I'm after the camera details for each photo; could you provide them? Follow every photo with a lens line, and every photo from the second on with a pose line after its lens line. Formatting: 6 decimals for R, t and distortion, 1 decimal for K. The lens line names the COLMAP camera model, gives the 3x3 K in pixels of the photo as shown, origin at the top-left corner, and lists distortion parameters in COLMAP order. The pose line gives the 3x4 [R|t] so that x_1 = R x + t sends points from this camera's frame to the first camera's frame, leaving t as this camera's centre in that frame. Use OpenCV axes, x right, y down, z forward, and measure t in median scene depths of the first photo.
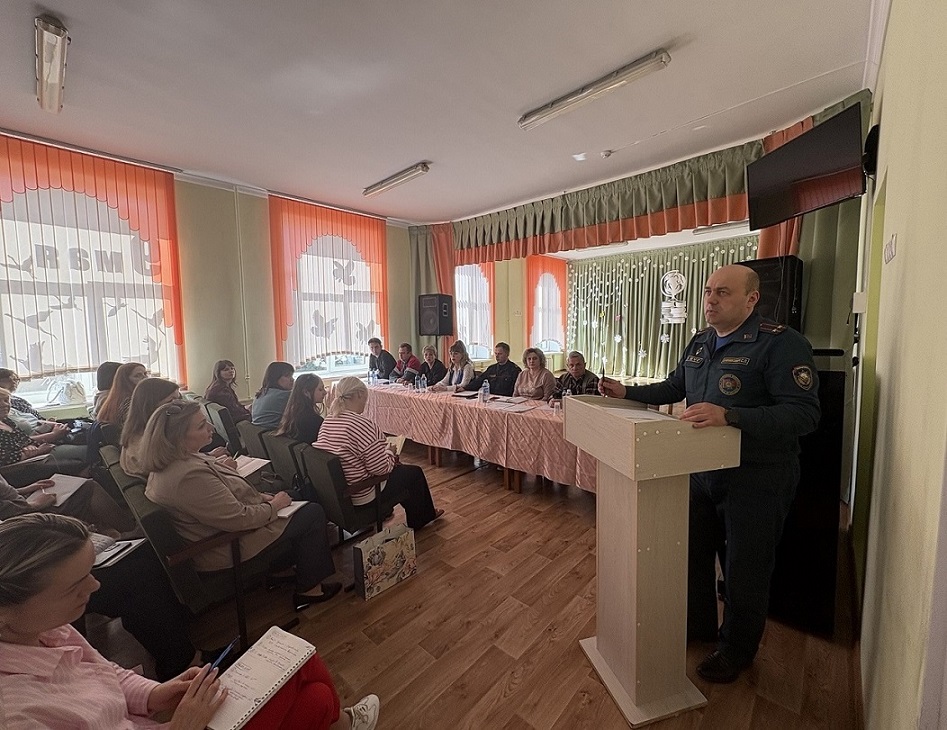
lens RADIAL K [[397.6, 0, 474.1], [0, 397.6, 362.0], [0, 0, 1]] dist [-0.001918, -0.000188]
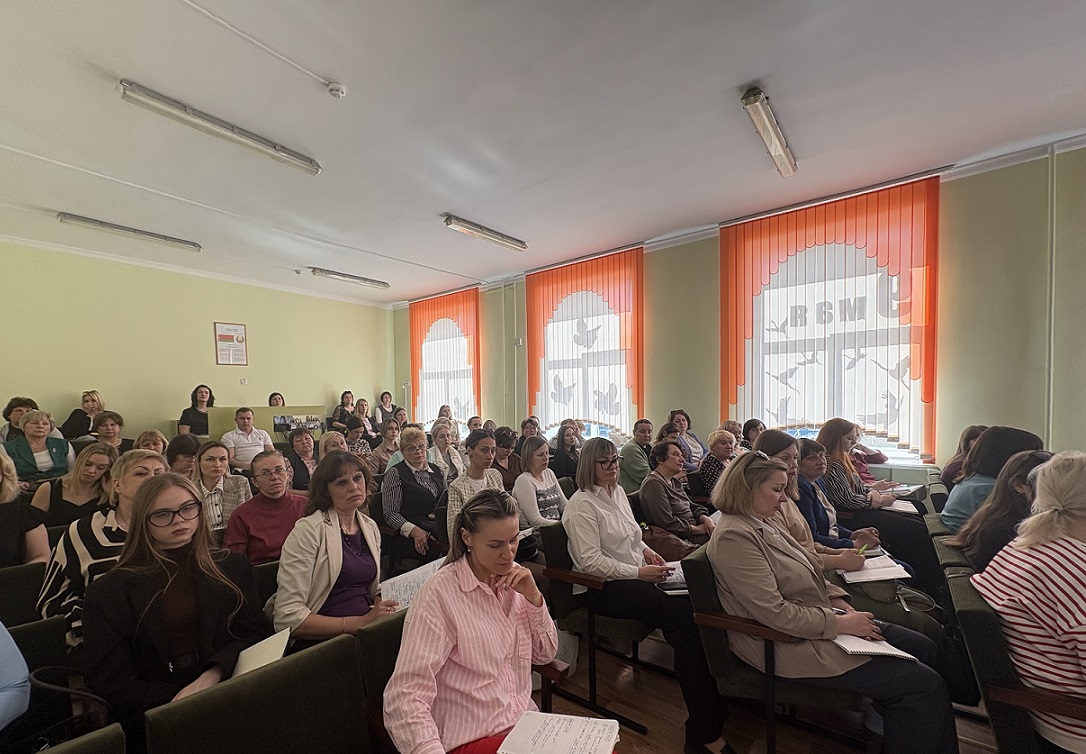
lens RADIAL K [[461.4, 0, 491.0], [0, 461.4, 426.7], [0, 0, 1]] dist [0.002253, 0.000513]
pose [[0.064432, 0.070184, -0.995451, 0.528228], [-0.051896, 0.996410, 0.066893, -0.058666], [0.996572, 0.047350, 0.067843, 0.568073]]
